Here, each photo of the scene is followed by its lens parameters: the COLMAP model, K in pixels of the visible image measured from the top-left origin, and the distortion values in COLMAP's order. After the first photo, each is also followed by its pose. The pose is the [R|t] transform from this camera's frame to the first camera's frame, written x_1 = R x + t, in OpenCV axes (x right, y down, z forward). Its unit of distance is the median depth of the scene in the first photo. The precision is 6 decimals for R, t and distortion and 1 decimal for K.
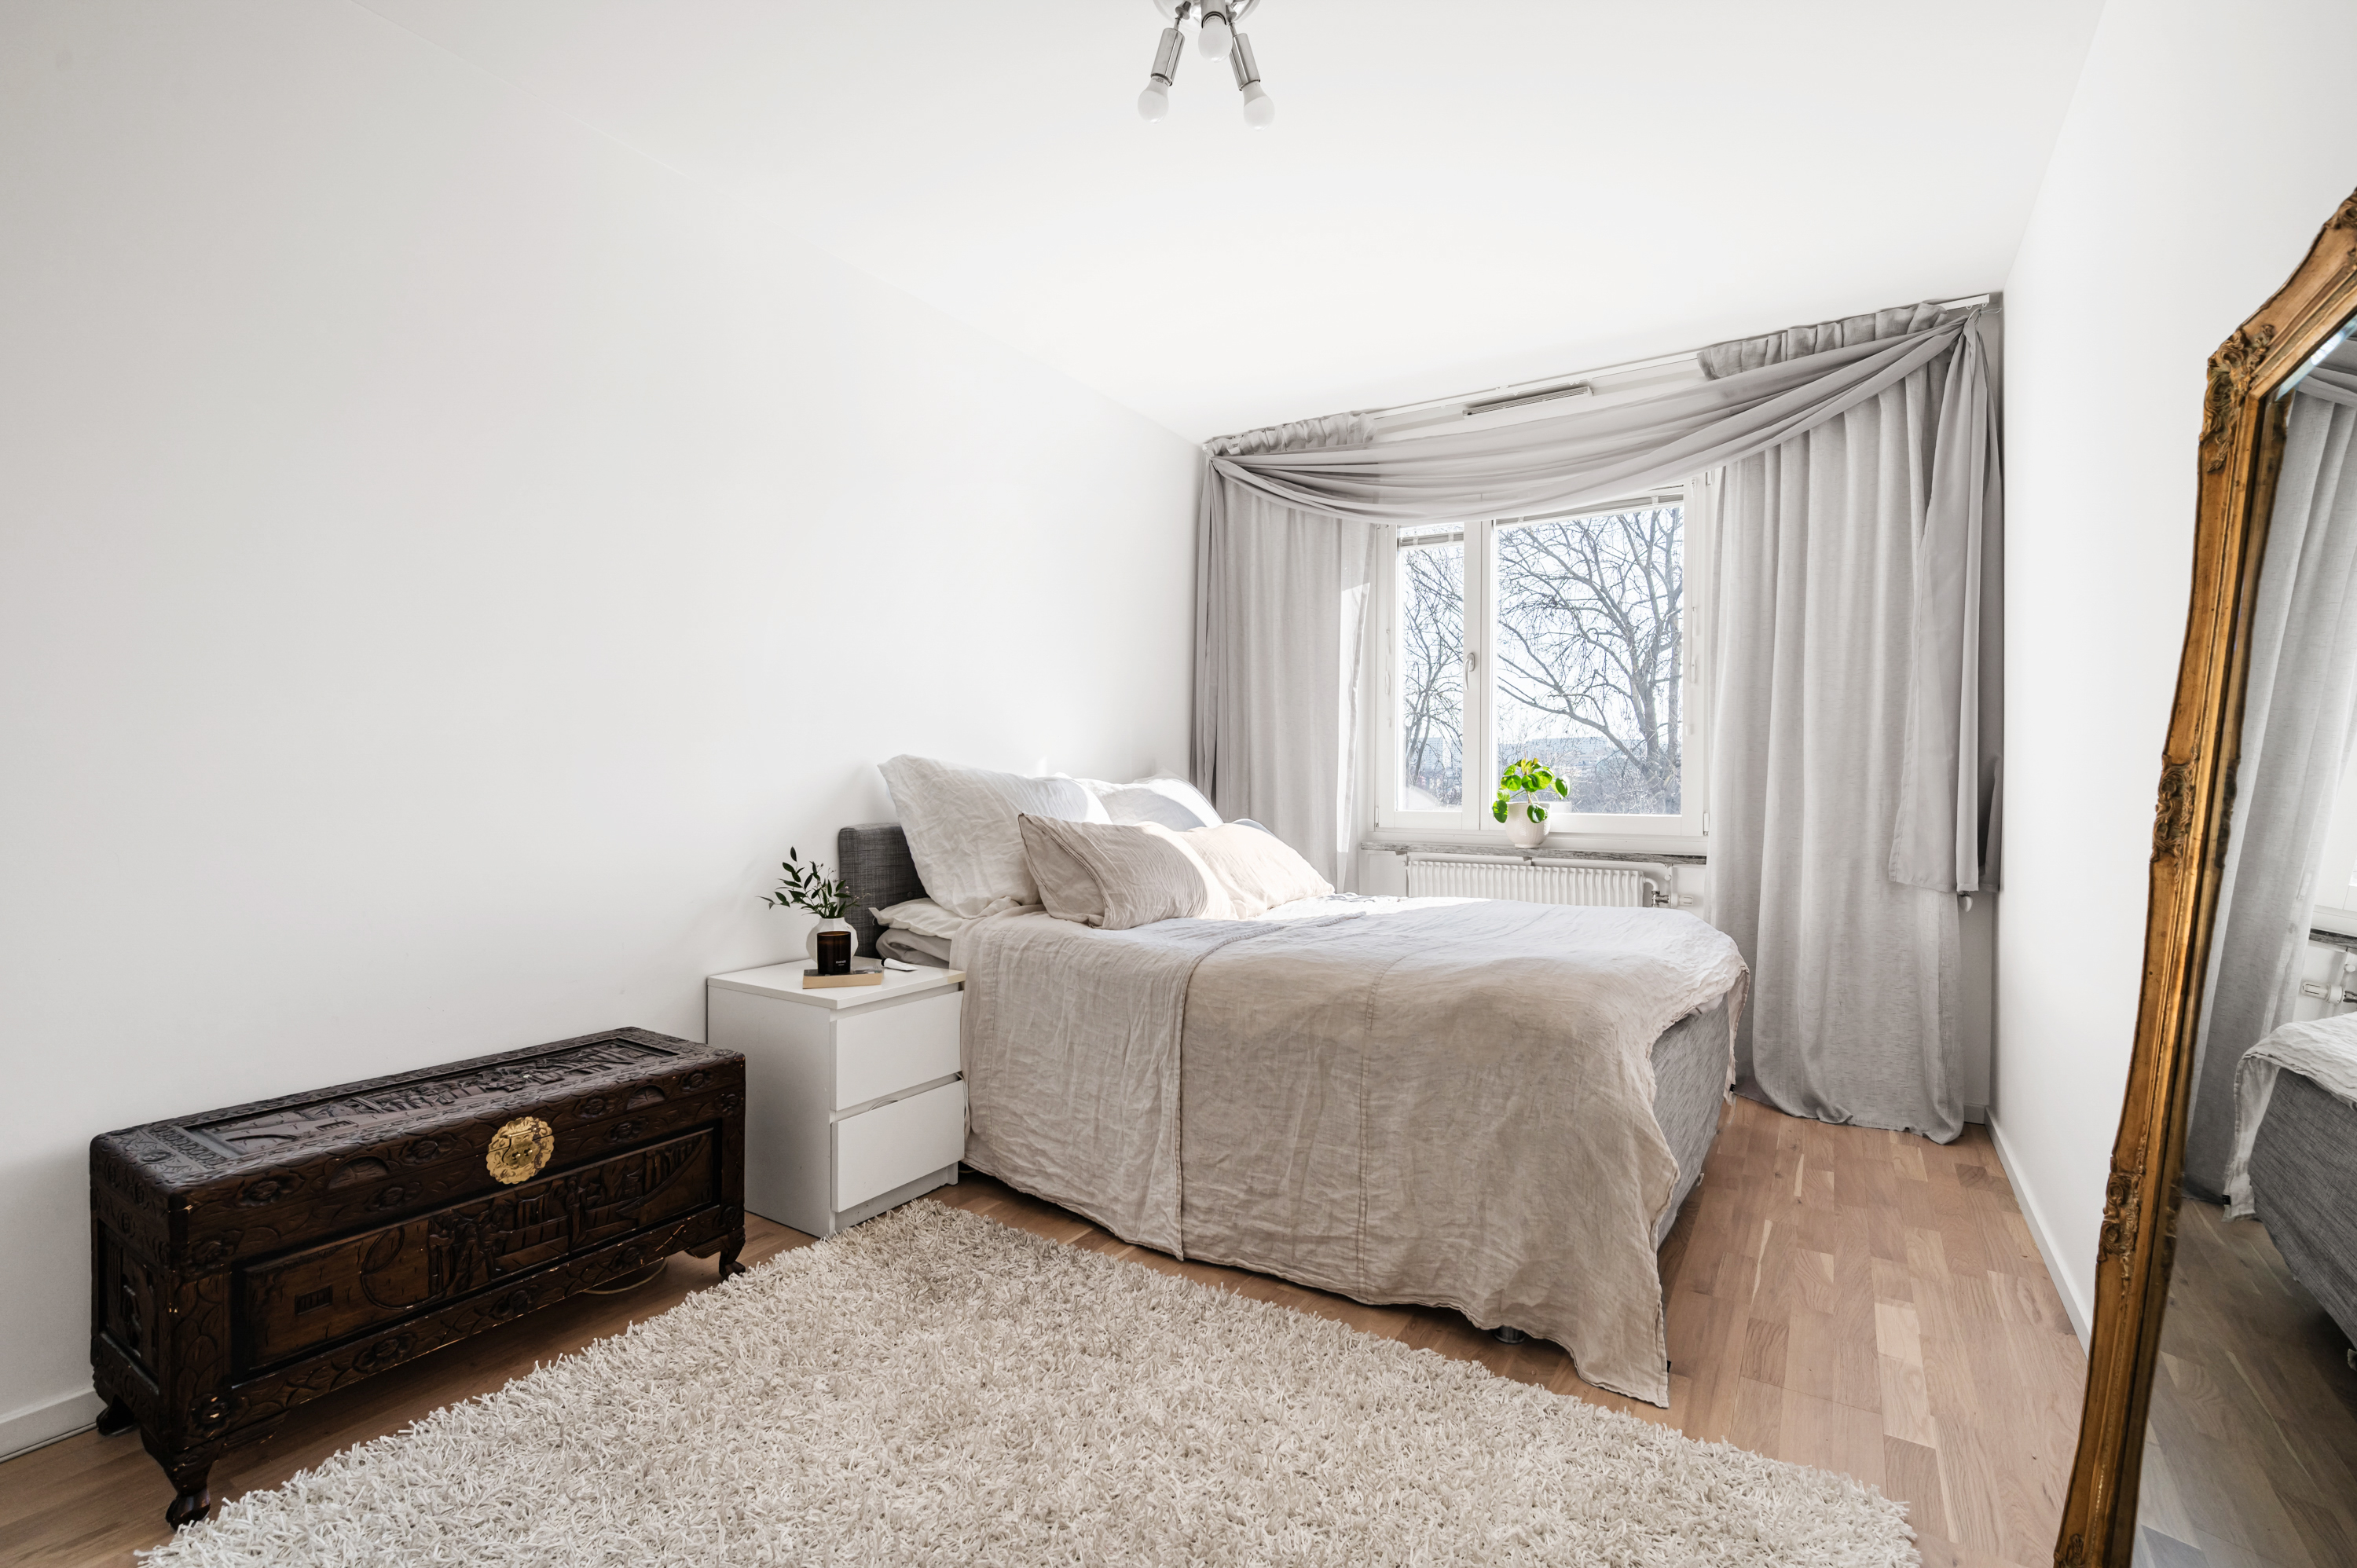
lens RADIAL K [[1046.6, 0, 1175.4], [0, 1046.6, 781.0], [0, 0, 1]] dist [-0.000923, -0.000049]
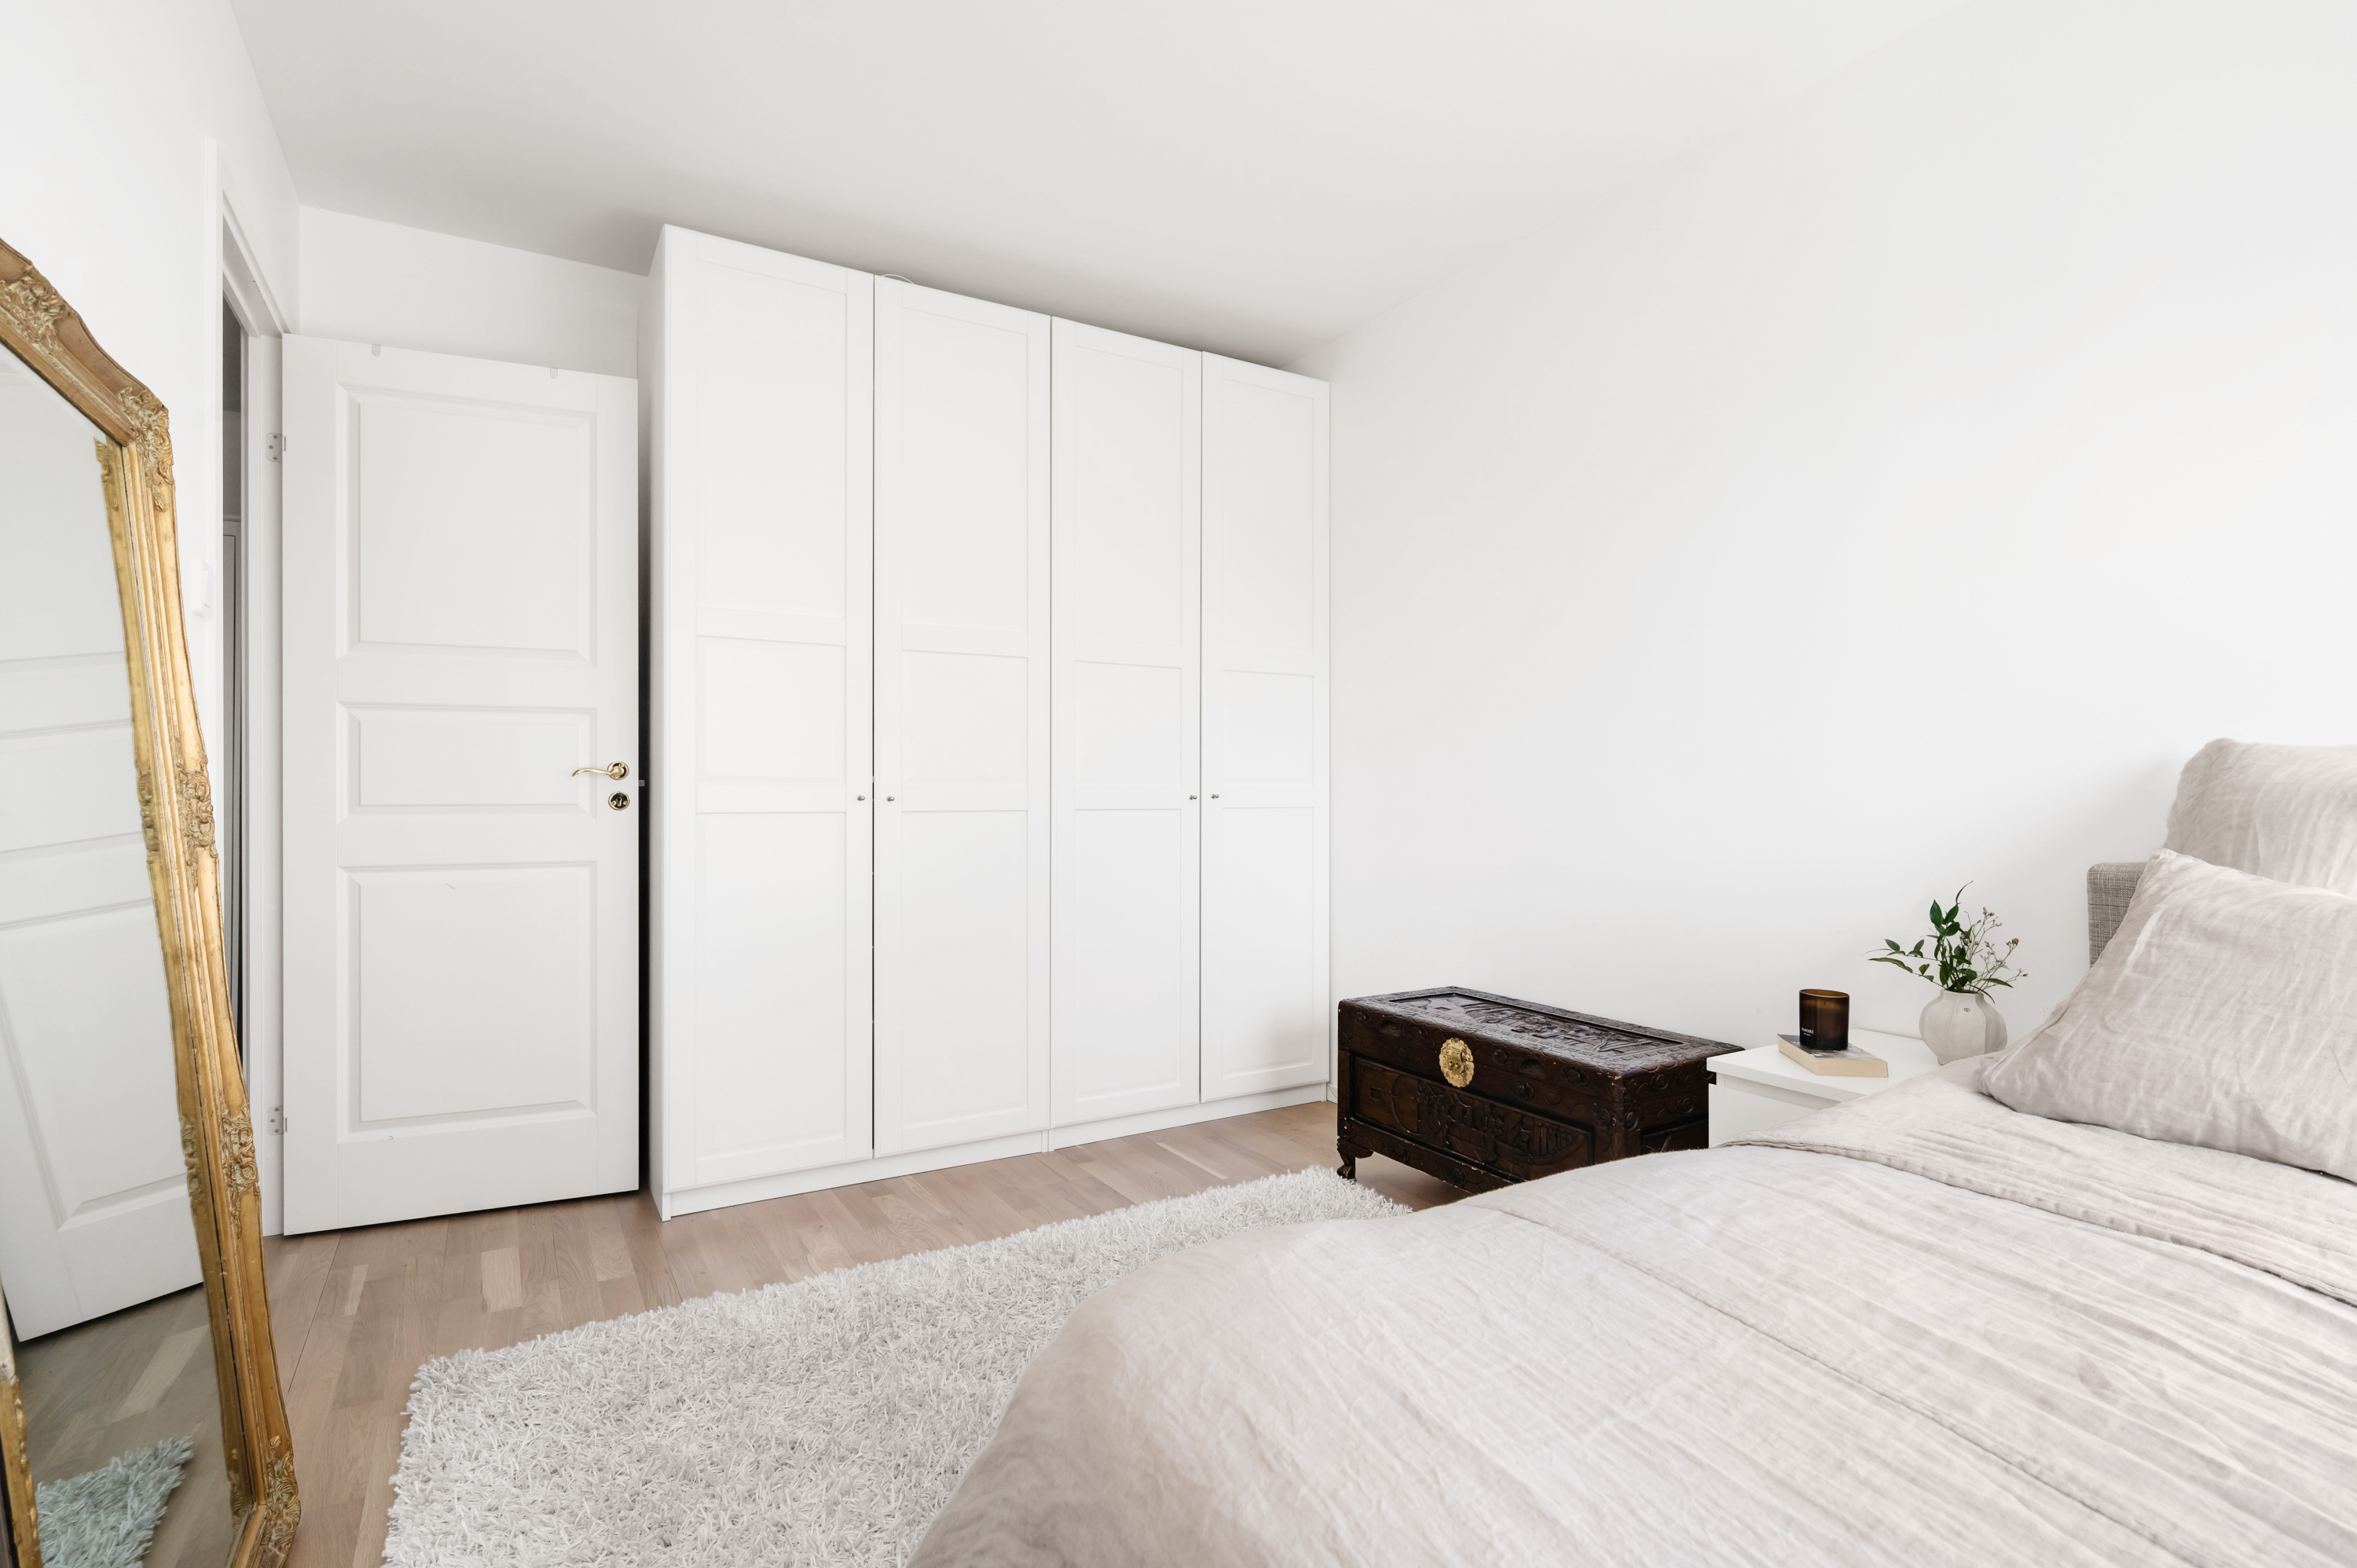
lens RADIAL K [[1150.1, 0, 1176.4], [0, 1150.1, 783.2], [0, 0, 1]] dist [-0.000558, -0.000394]
pose [[-0.449502, -0.007273, -0.893250, 0.851603], [-0.012909, 0.999915, -0.001645, 0.002813], [0.893186, 0.010792, -0.449558, 1.341115]]
